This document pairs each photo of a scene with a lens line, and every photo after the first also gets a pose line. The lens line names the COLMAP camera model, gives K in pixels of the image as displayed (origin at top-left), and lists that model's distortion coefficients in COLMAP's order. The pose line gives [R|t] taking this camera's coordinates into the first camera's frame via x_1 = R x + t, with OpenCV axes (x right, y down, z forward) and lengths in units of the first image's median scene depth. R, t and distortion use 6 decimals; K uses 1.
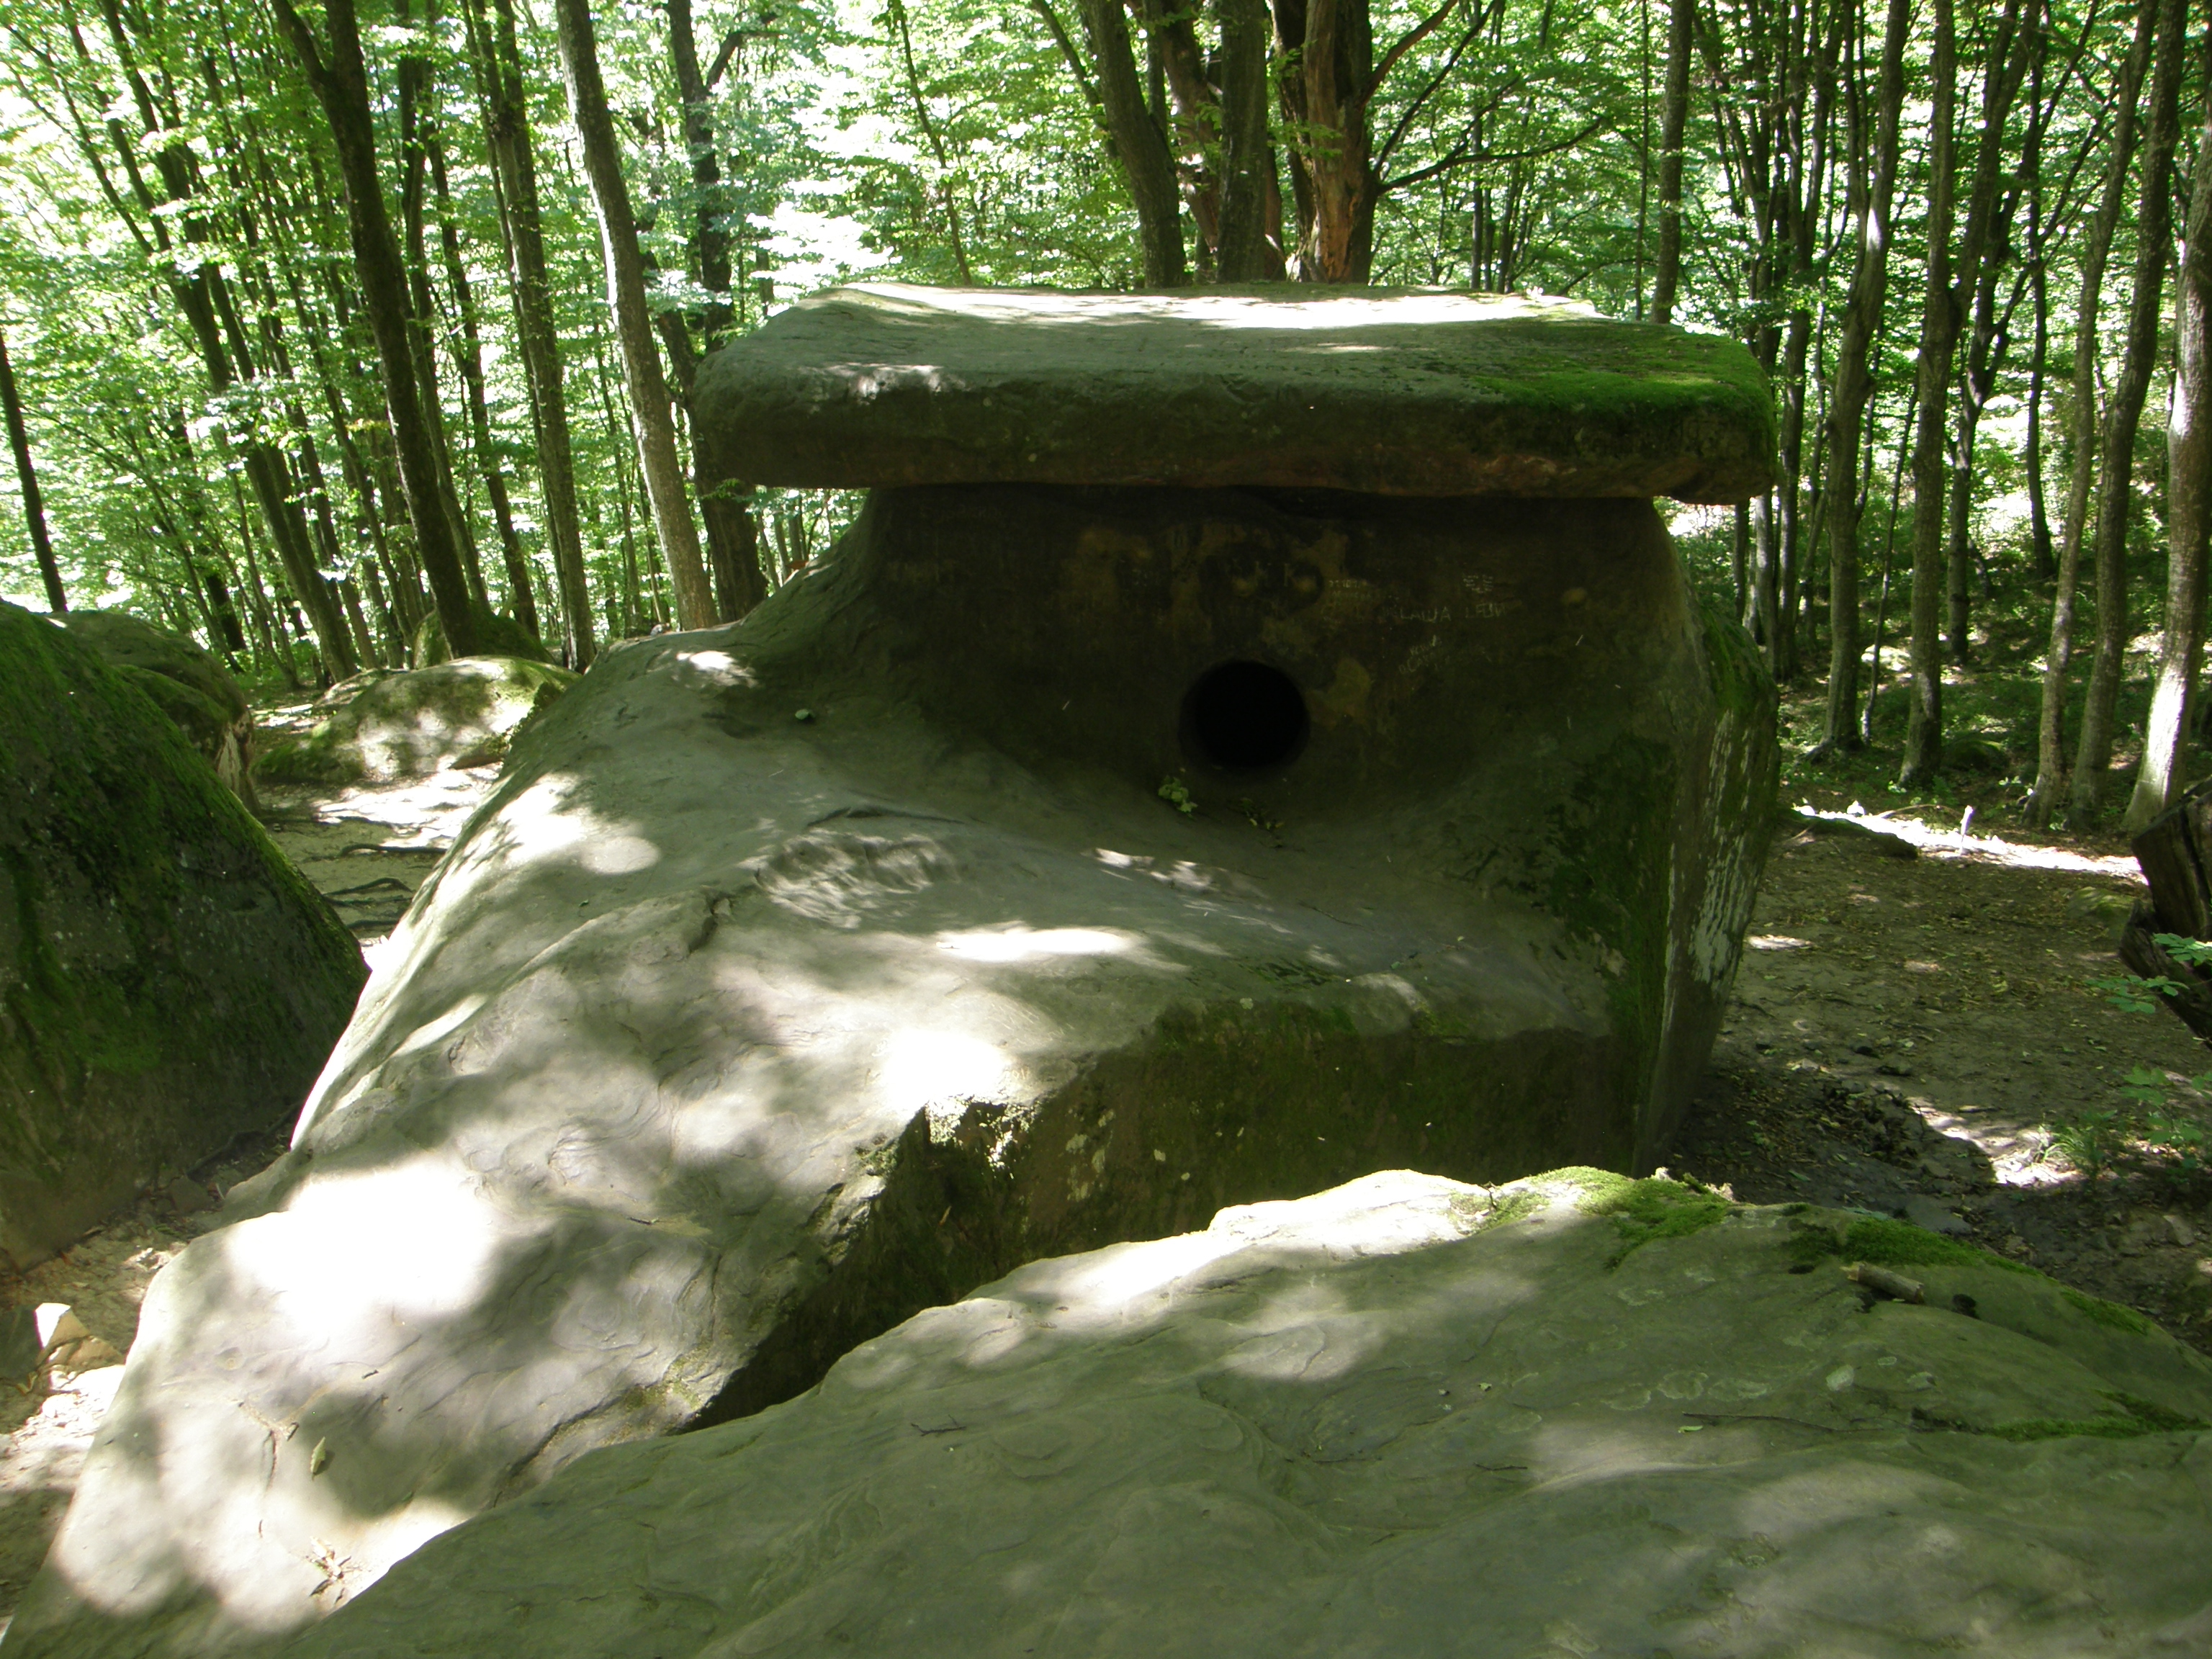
lens RADIAL K [[1882.9, 0, 1106.0], [0, 1882.9, 829.5], [0, 0, 1]] dist [-0.169592, 0.130684]
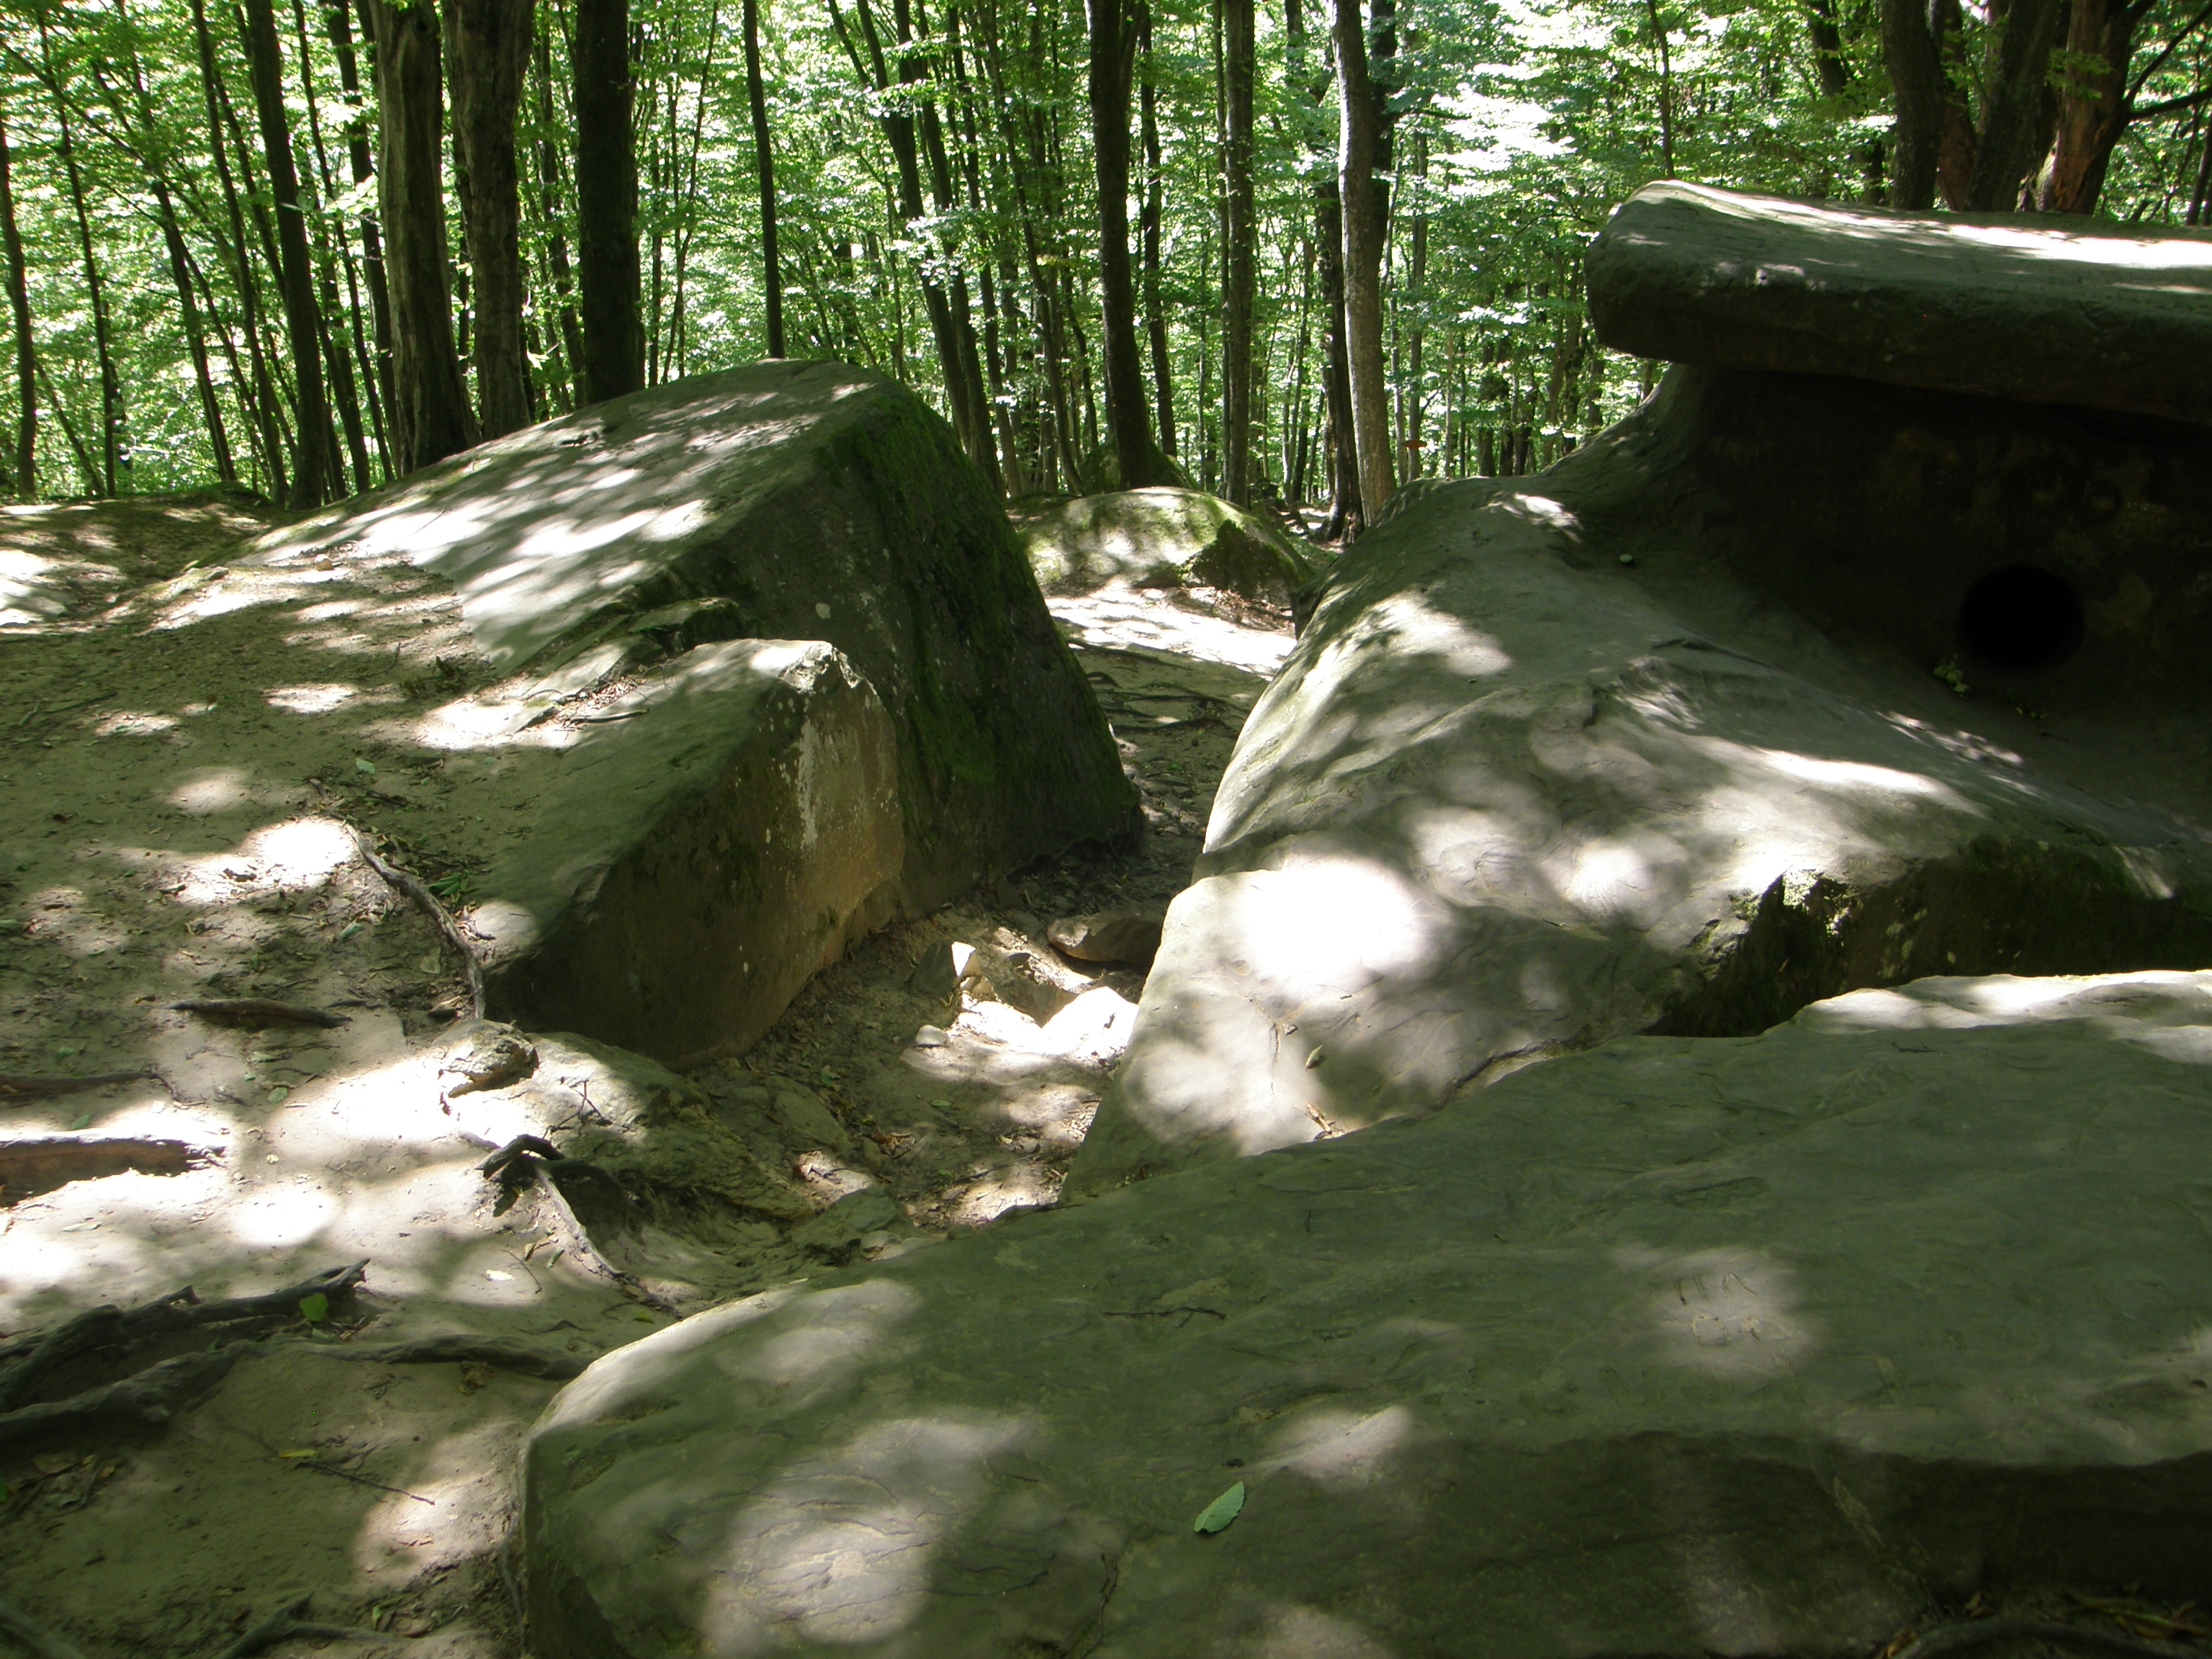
lens RADIAL K [[1890.8, 0, 1106.0], [0, 1890.8, 829.5], [0, 0, 1]] dist [-0.167378, 0.161054]
pose [[0.948254, 0.161822, -0.273182, -0.122677], [-0.145363, 0.986172, 0.079593, 0.056094], [0.282284, -0.035763, 0.958664, -0.183592]]
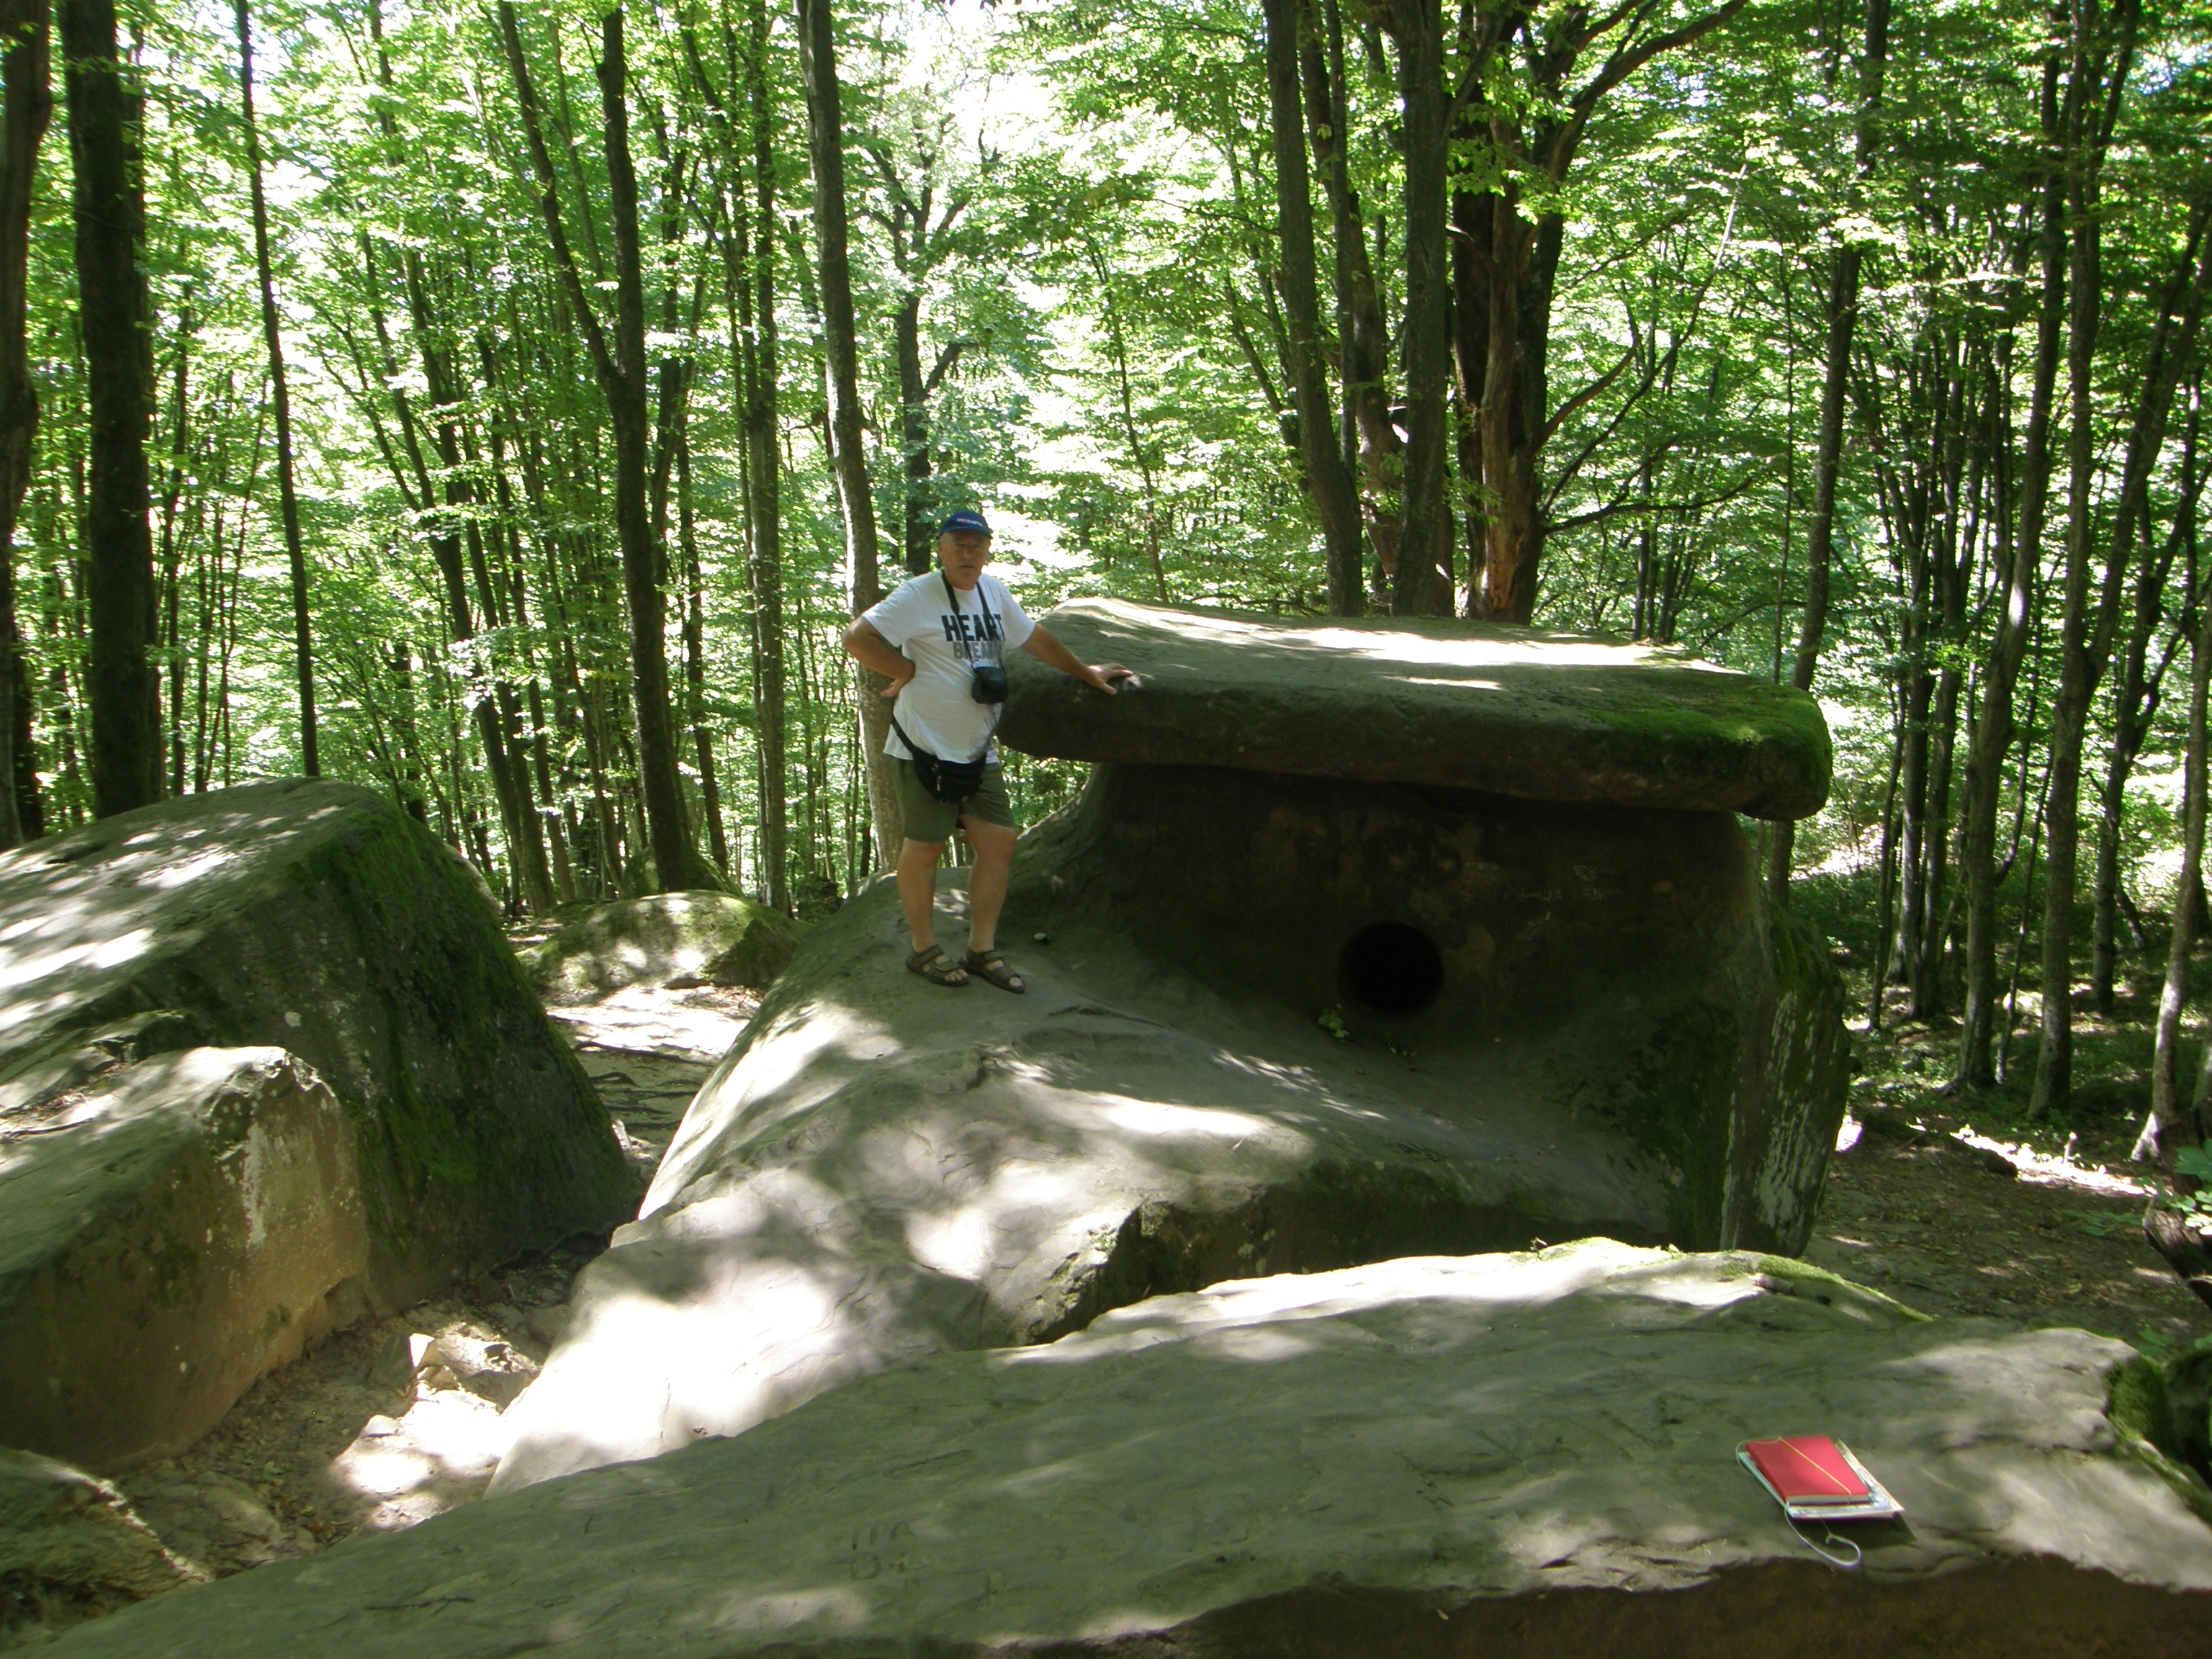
lens RADIAL K [[1882.9, 0, 1106.0], [0, 1882.9, 829.5], [0, 0, 1]] dist [-0.169592, 0.130684]
pose [[0.993899, 0.072259, -0.083324, -0.017366], [-0.084387, 0.984669, -0.152661, 0.055770], [0.071015, 0.158761, 0.984760, -0.248699]]
